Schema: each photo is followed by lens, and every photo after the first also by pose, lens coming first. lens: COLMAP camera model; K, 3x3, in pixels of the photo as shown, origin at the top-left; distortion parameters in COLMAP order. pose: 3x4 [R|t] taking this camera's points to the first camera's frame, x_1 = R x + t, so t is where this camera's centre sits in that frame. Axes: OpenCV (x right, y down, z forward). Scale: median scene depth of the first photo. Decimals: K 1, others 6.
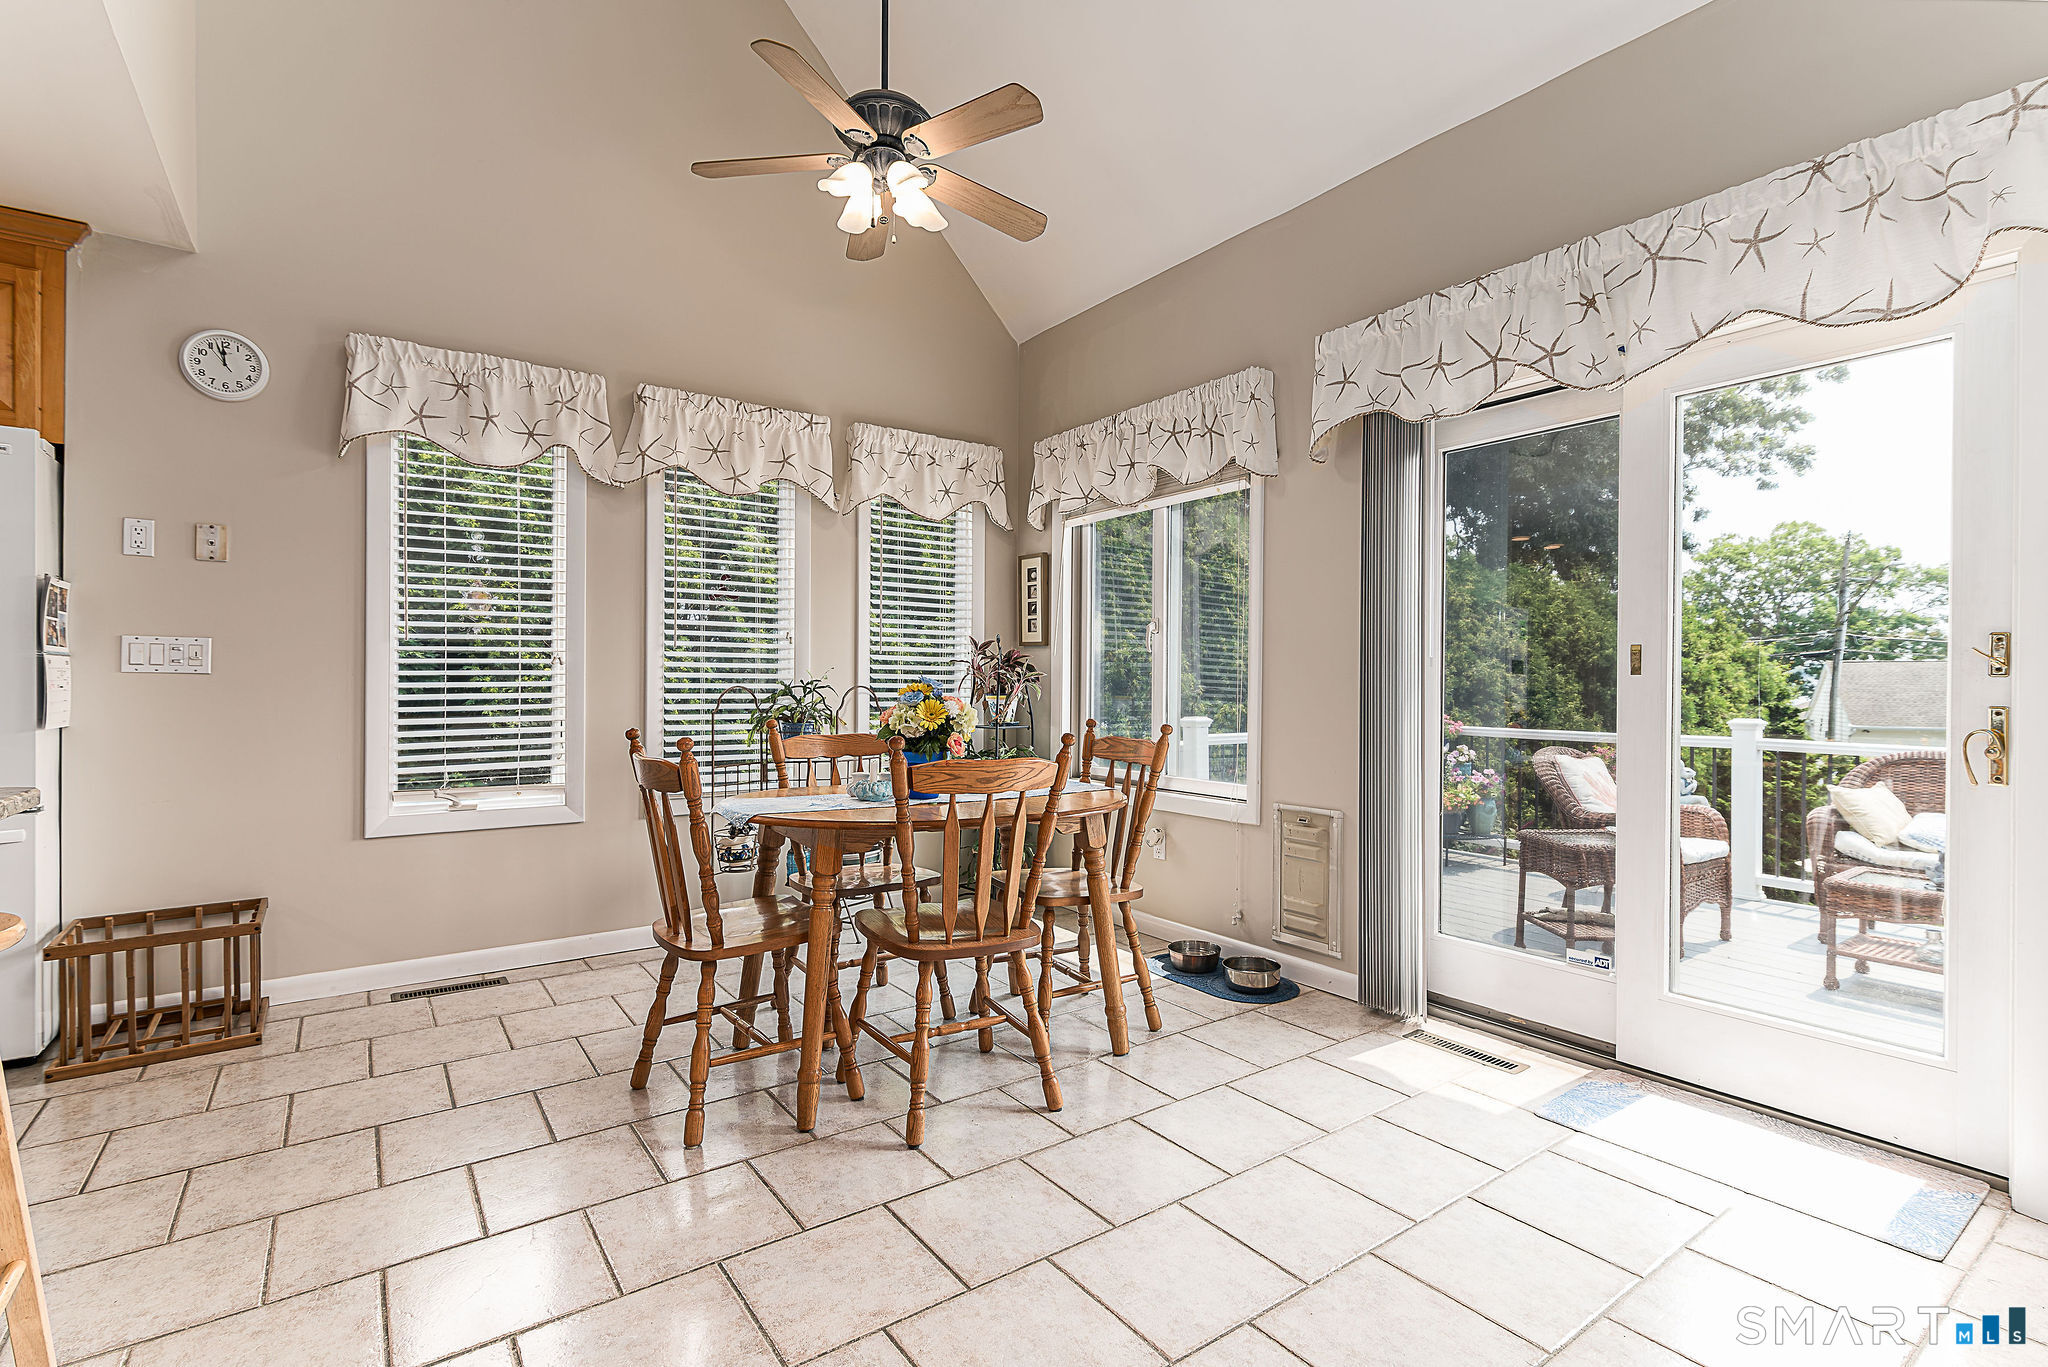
lens RADIAL K [[938.7, 0, 1024.0], [0, 938.7, 683.5], [0, 0, 1]] dist [0.004864, -0.000251]
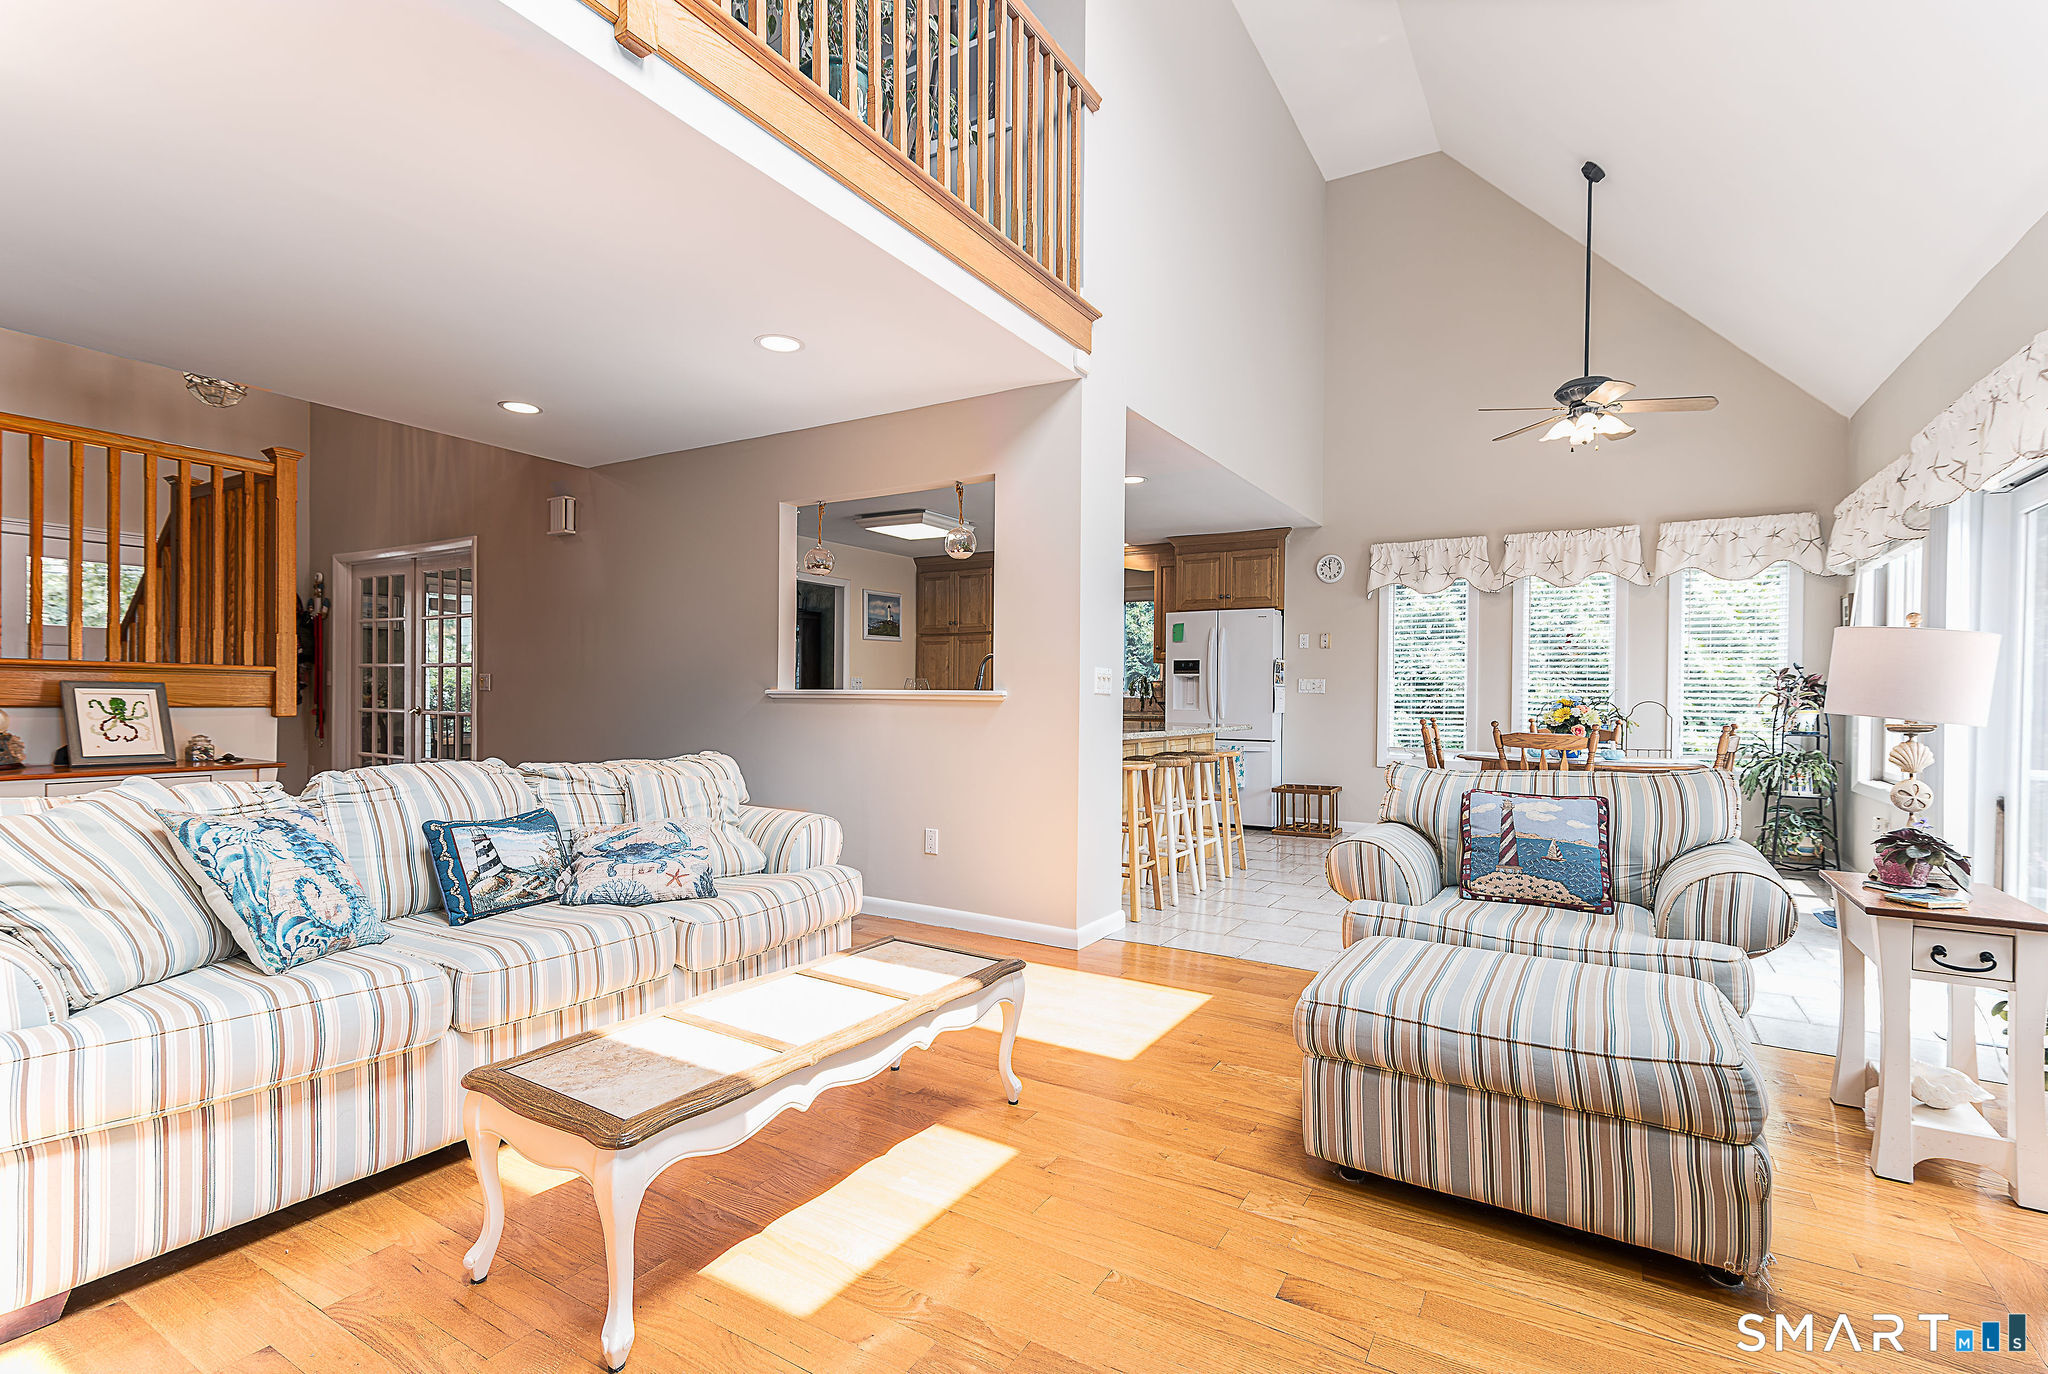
lens RADIAL K [[942.3, 0, 1030.9], [0, 942.3, 691.3], [0, 0, 1]] dist [0.014835, -0.000696]
pose [[0.401899, -0.002459, -0.915681, 1.017162], [-0.007671, 0.999952, -0.006052, 0.004128], [0.915652, 0.009457, 0.401861, -0.655233]]
